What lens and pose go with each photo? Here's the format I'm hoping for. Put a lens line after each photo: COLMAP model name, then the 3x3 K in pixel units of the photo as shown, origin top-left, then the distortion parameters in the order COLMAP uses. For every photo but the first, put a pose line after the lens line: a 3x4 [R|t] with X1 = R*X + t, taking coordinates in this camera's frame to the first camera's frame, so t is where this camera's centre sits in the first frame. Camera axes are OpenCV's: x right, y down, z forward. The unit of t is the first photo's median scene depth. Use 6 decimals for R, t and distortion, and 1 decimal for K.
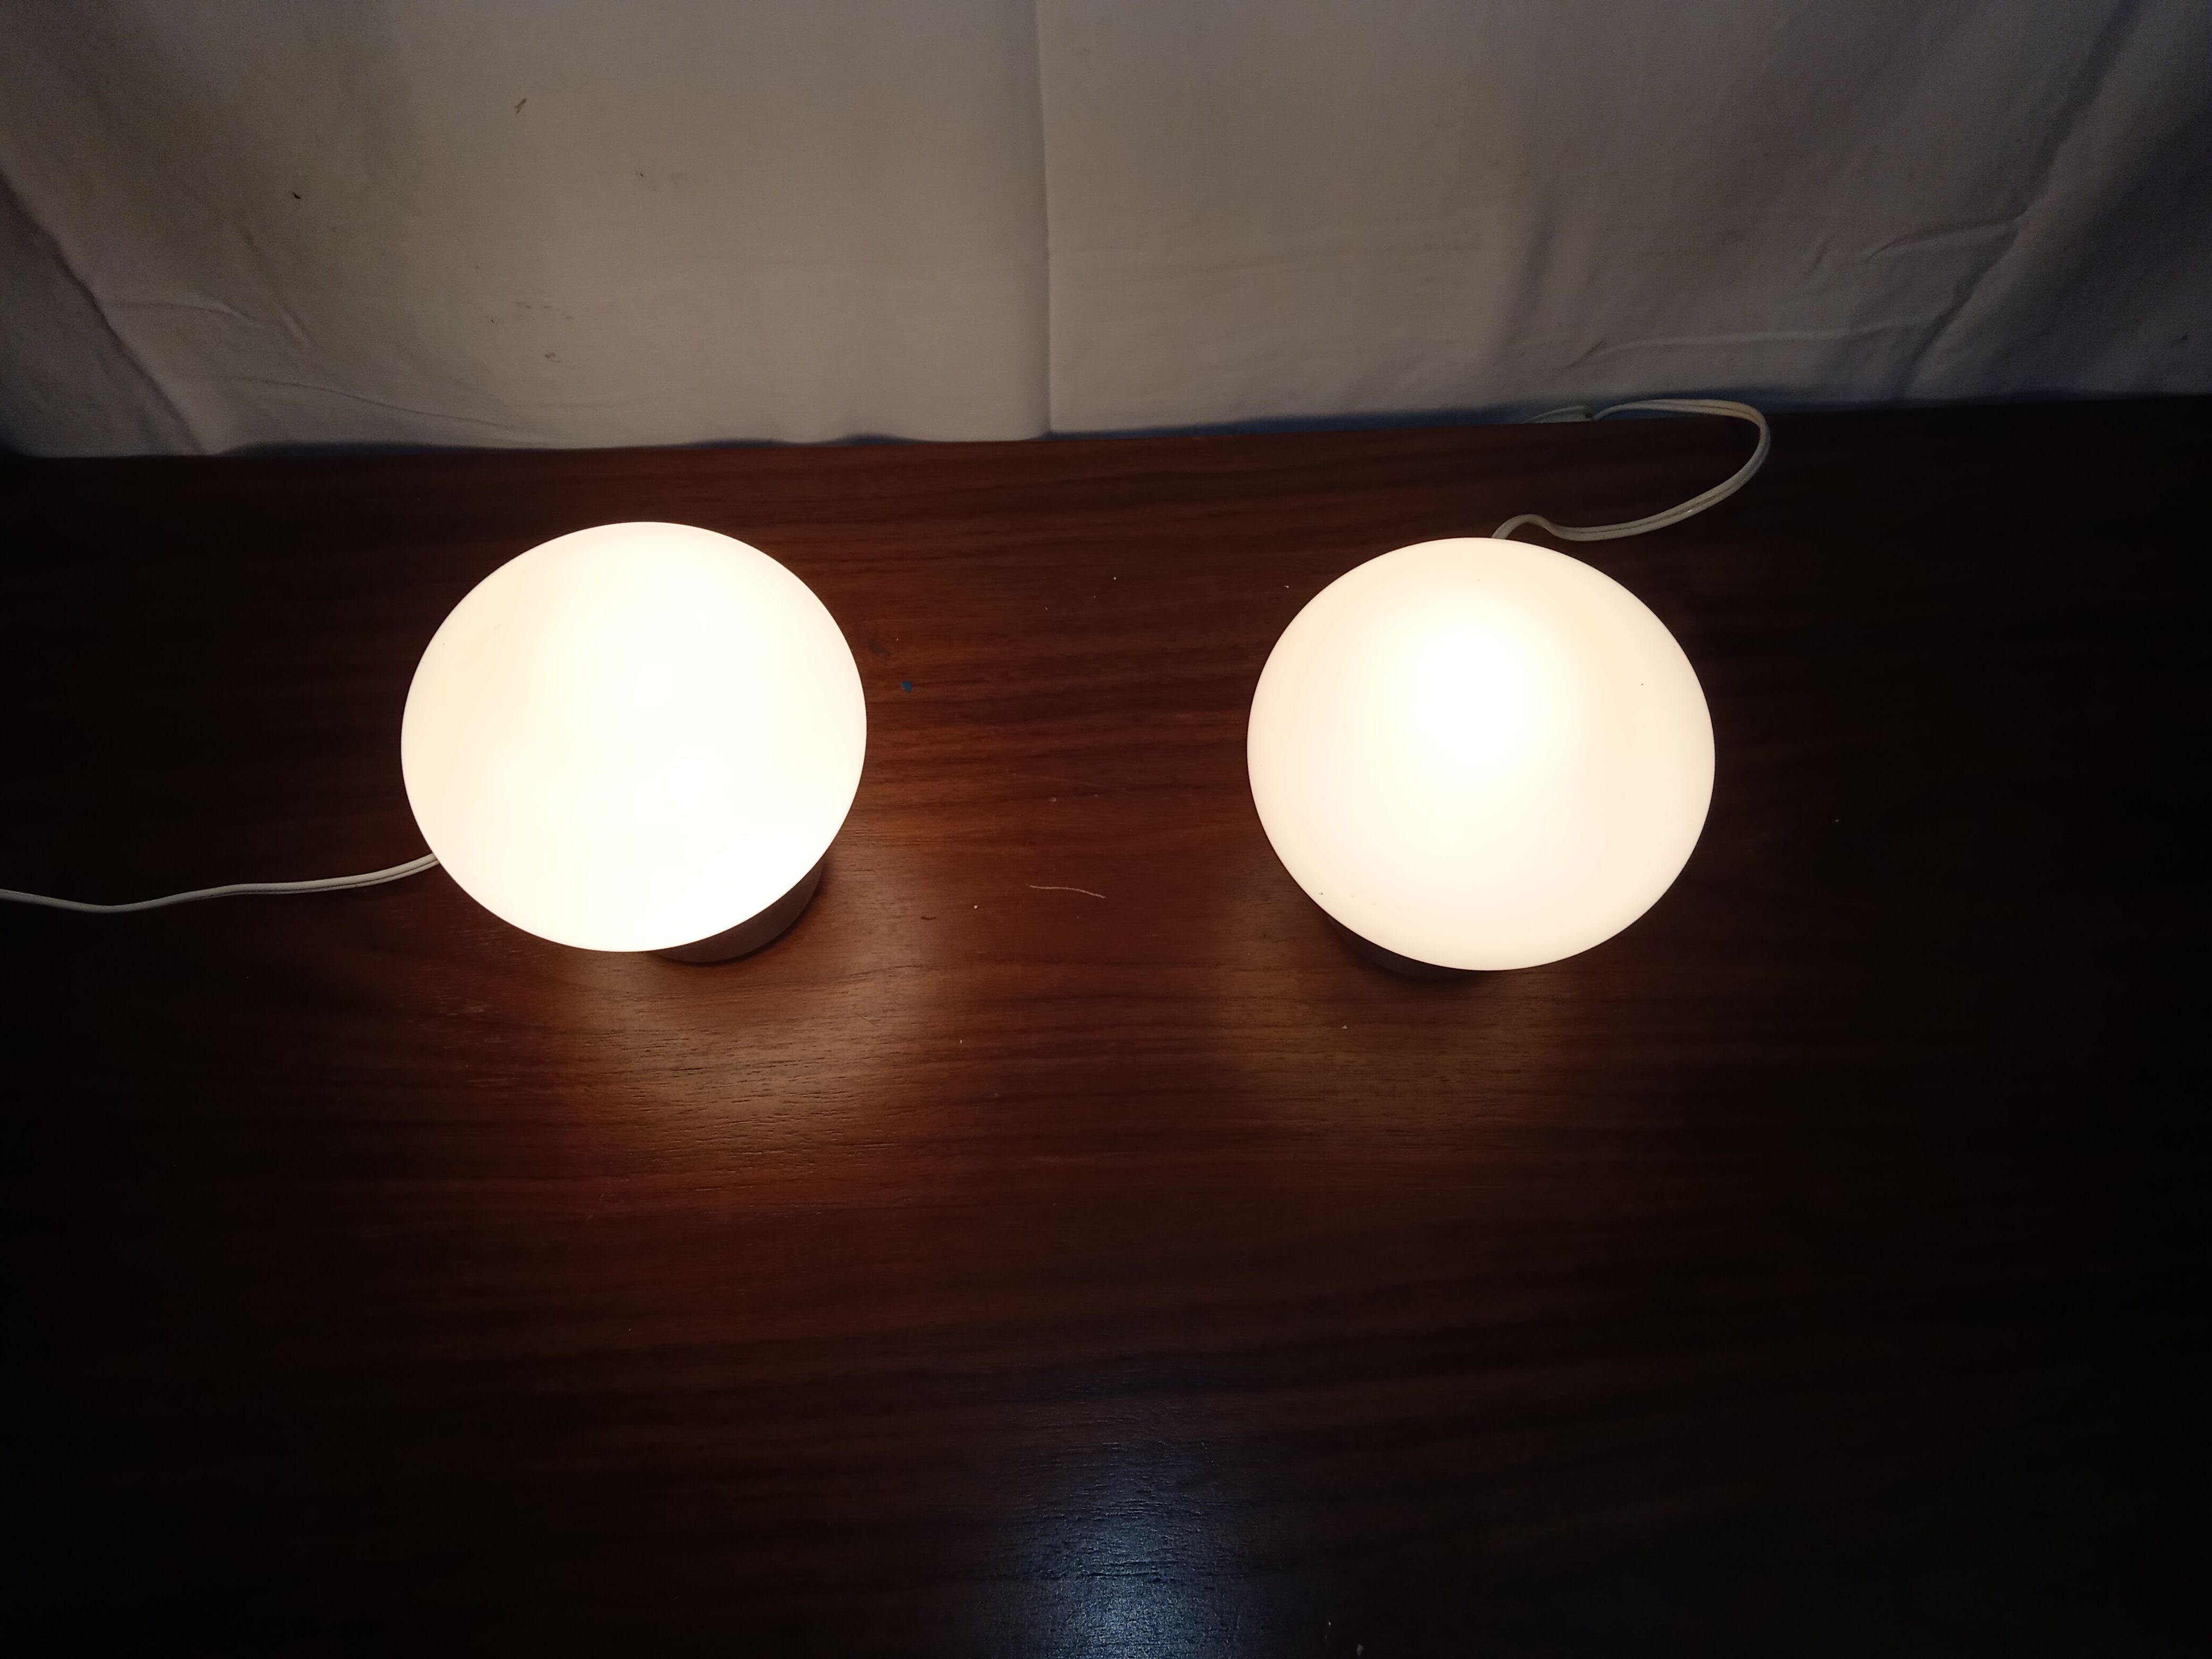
lens RADIAL K [[1822.6, 0, 1128.7], [0, 1822.6, 830.5], [0, 0, 1]] dist [0.012943, -0.009406]
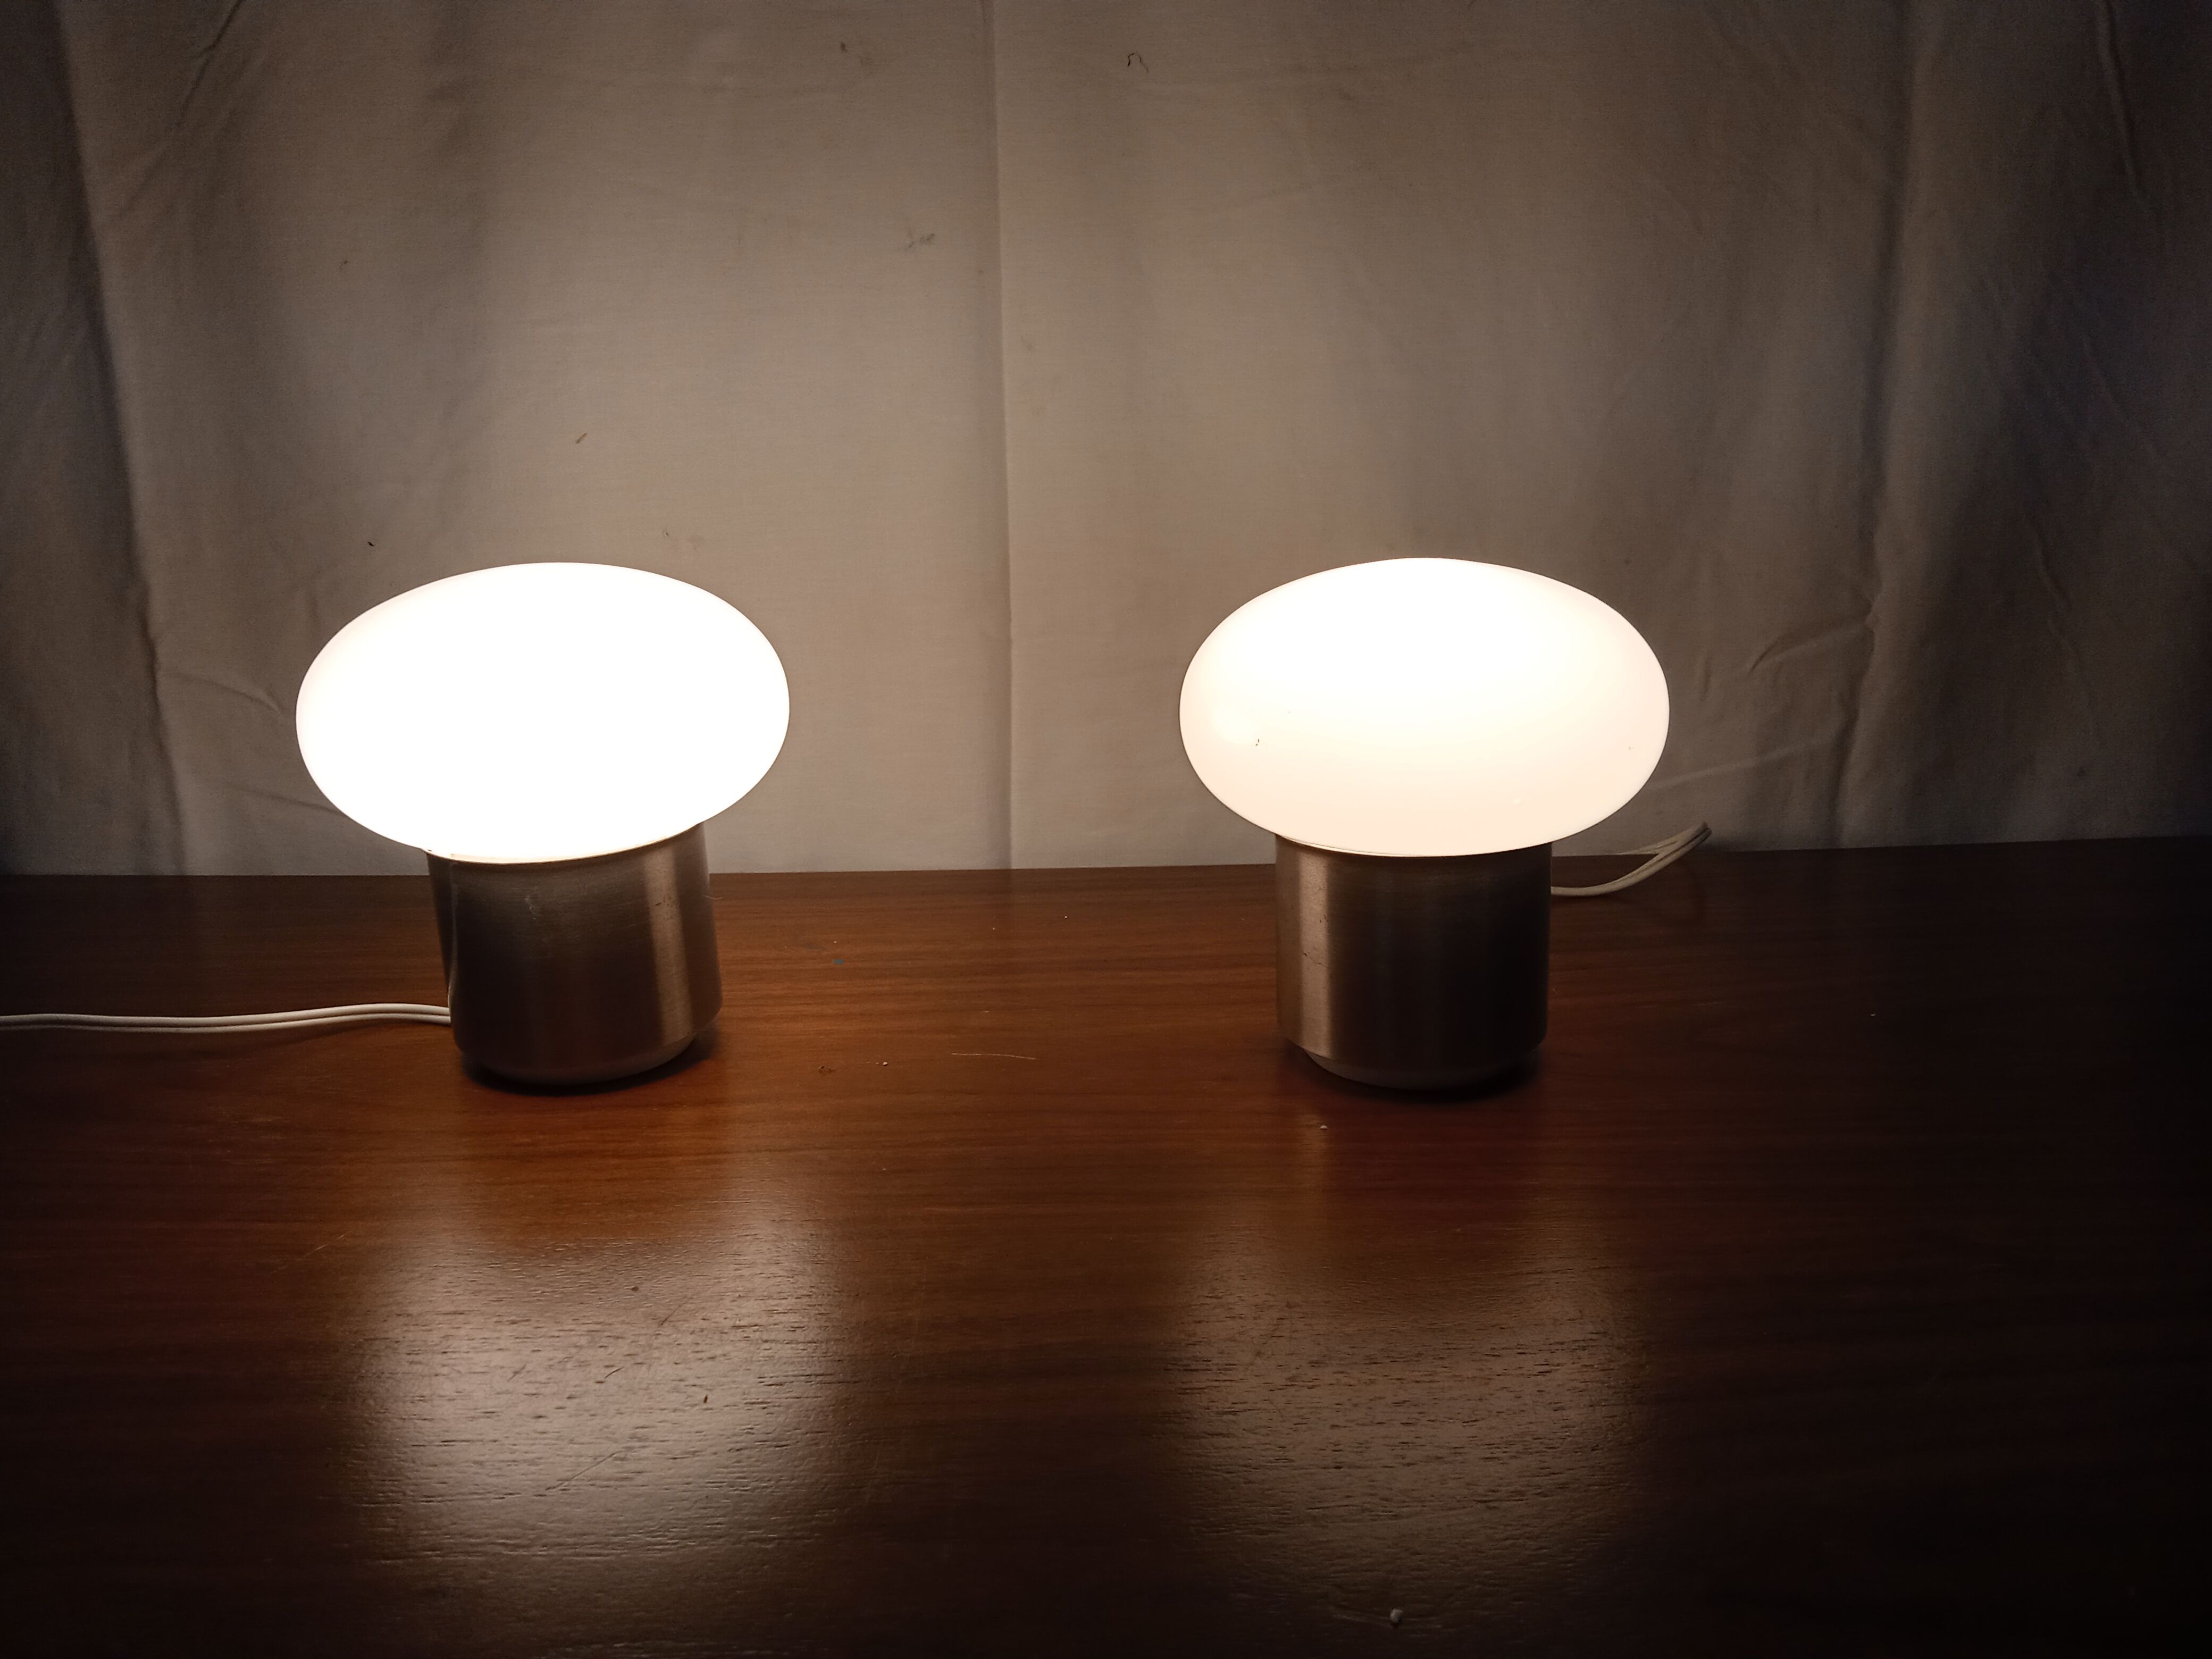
lens RADIAL K [[1822.6, 0, 1123.3], [0, 1822.6, 838.1], [0, 0, 1]] dist [0.012943, -0.009406]
pose [[0.999848, -0.008336, -0.015297, 0.039810], [-0.006076, 0.656114, -0.754637, 0.588220], [0.016327, 0.754615, 0.655964, 0.340227]]
